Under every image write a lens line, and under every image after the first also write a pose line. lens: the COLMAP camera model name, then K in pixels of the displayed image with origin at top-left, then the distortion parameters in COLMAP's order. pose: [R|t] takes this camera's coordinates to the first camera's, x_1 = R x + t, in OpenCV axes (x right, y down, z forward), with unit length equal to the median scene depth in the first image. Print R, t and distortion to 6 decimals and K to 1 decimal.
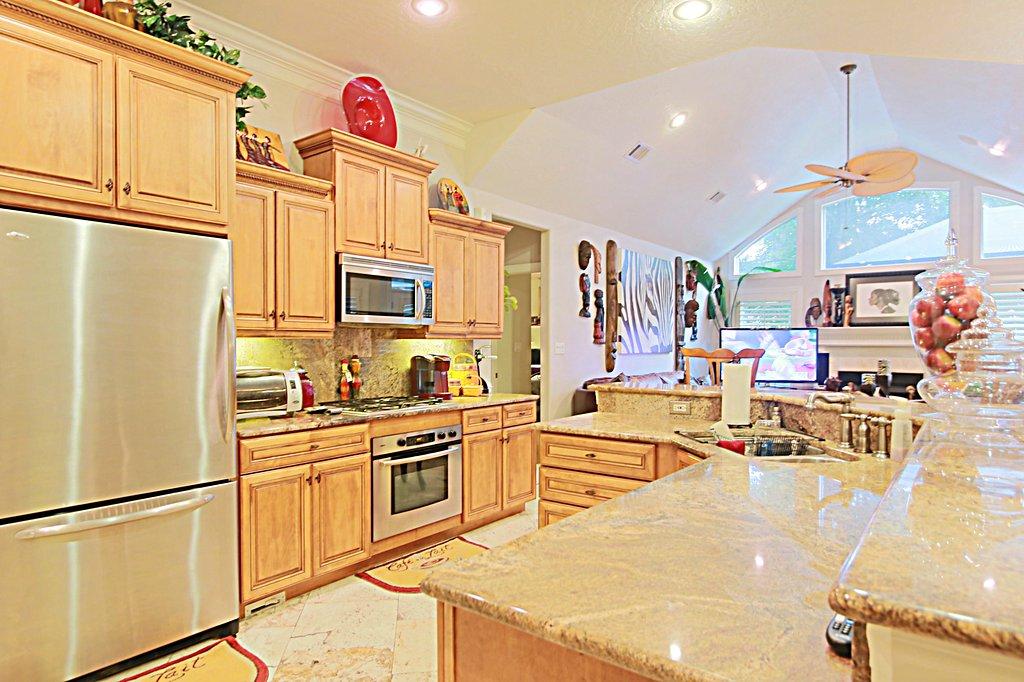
lens RADIAL K [[596.0, 0, 497.6], [0, 596.0, 351.0], [0, 0, 1]] dist [-0.015336, 0.003860]
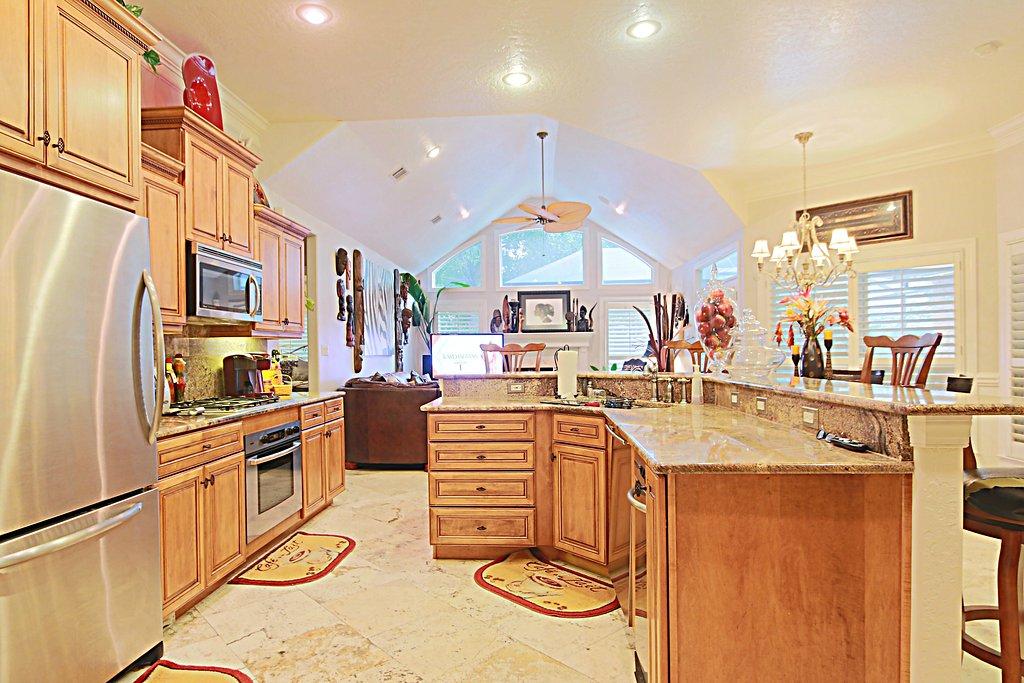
lens RADIAL K [[596.0, 0, 479.0], [0, 596.0, 352.1], [0, 0, 1]] dist [-0.015336, 0.003860]
pose [[0.830135, -0.011335, 0.557448, -0.385847], [0.021451, 0.999702, -0.011616, 0.026317], [-0.557150, 0.021601, 0.830131, -0.013077]]
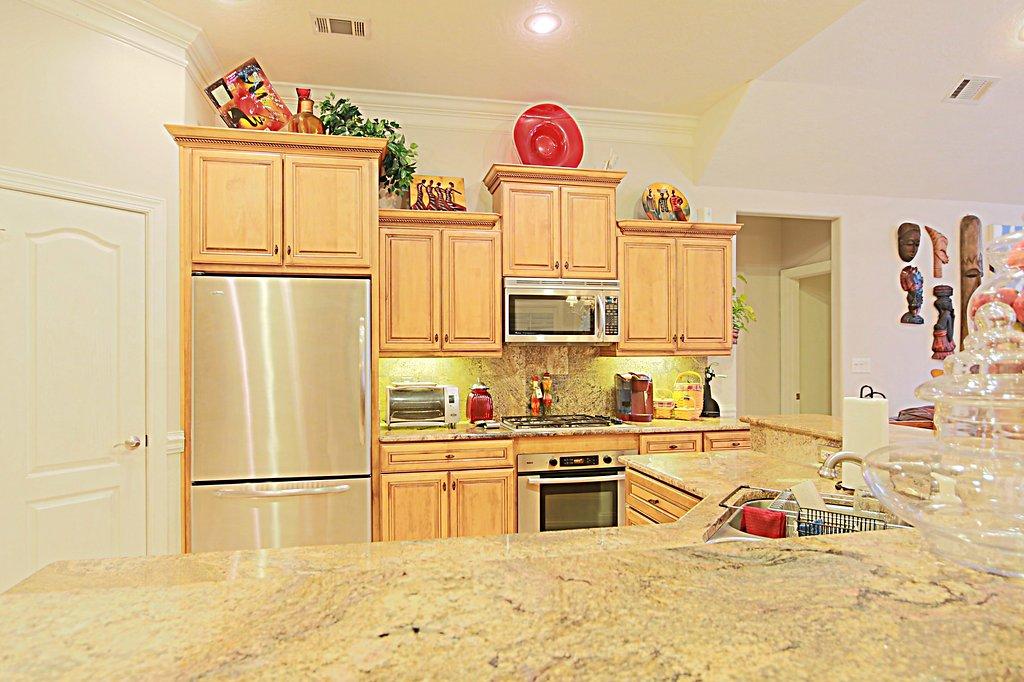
lens RADIAL K [[596.0, 0, 518.7], [0, 596.0, 350.6], [0, 0, 1]] dist [-0.015336, 0.003860]
pose [[0.773567, -0.007444, -0.633671, 0.401733], [-0.003716, 0.999861, -0.016282, -0.015234], [0.633703, 0.014950, 0.773432, 0.178312]]
